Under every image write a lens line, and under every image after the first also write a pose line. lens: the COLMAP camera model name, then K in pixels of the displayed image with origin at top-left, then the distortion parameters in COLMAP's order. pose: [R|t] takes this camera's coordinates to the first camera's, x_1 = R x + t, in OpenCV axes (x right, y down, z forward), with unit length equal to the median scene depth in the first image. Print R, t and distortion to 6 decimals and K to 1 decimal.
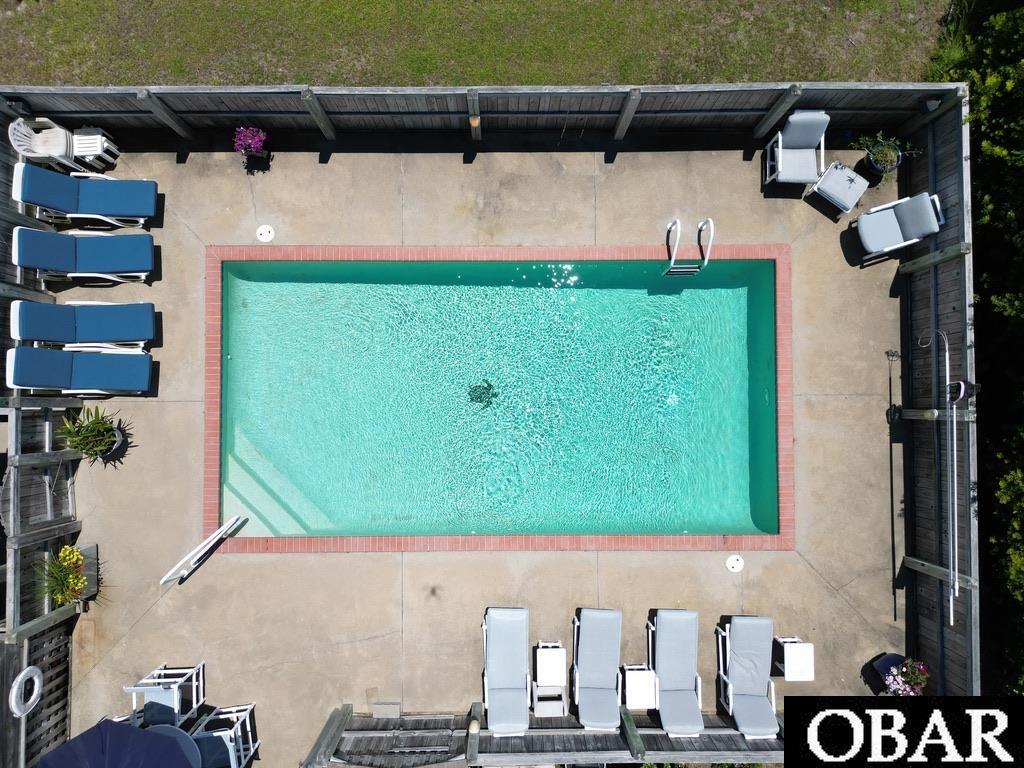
lens RADIAL K [[720.1, 0, 517.8], [0, 720.1, 375.7], [0, 0, 1]] dist [0.050597, -0.040110]
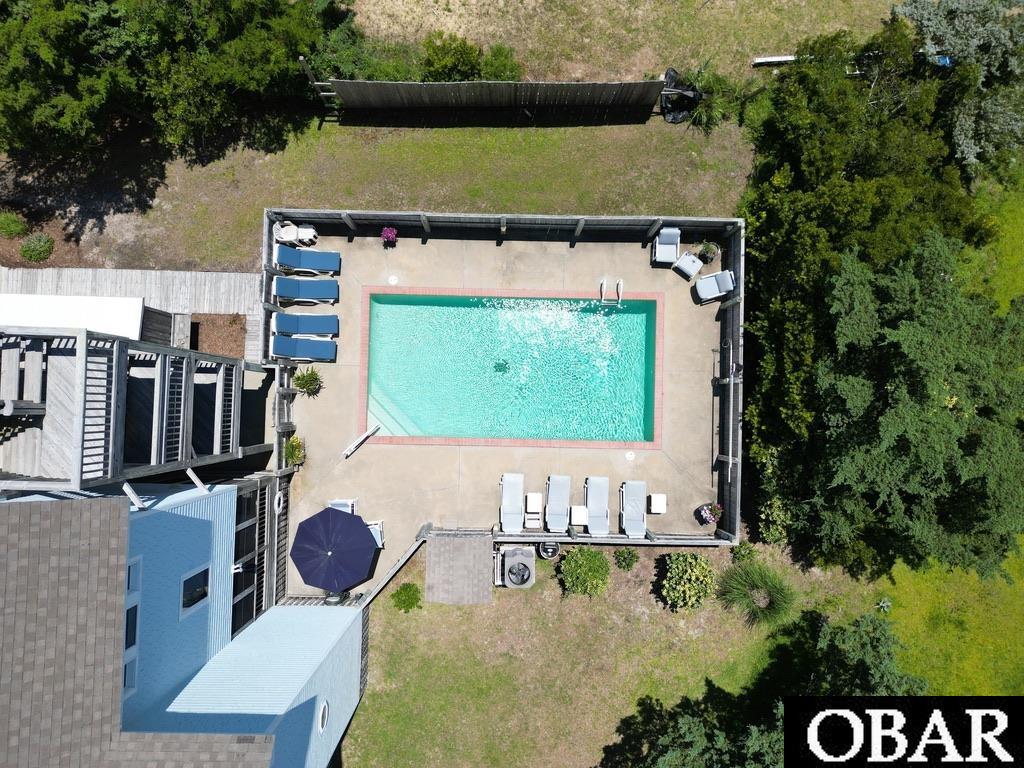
lens RADIAL K [[720.1, 0, 518.8], [0, 720.1, 382.1], [0, 0, 1]] dist [0.050597, -0.040110]
pose [[0.999669, 0.025654, 0.001755, -0.008791], [-0.025661, 0.999662, 0.004122, 0.060261], [-0.001649, -0.004166, 0.999990, -0.937027]]
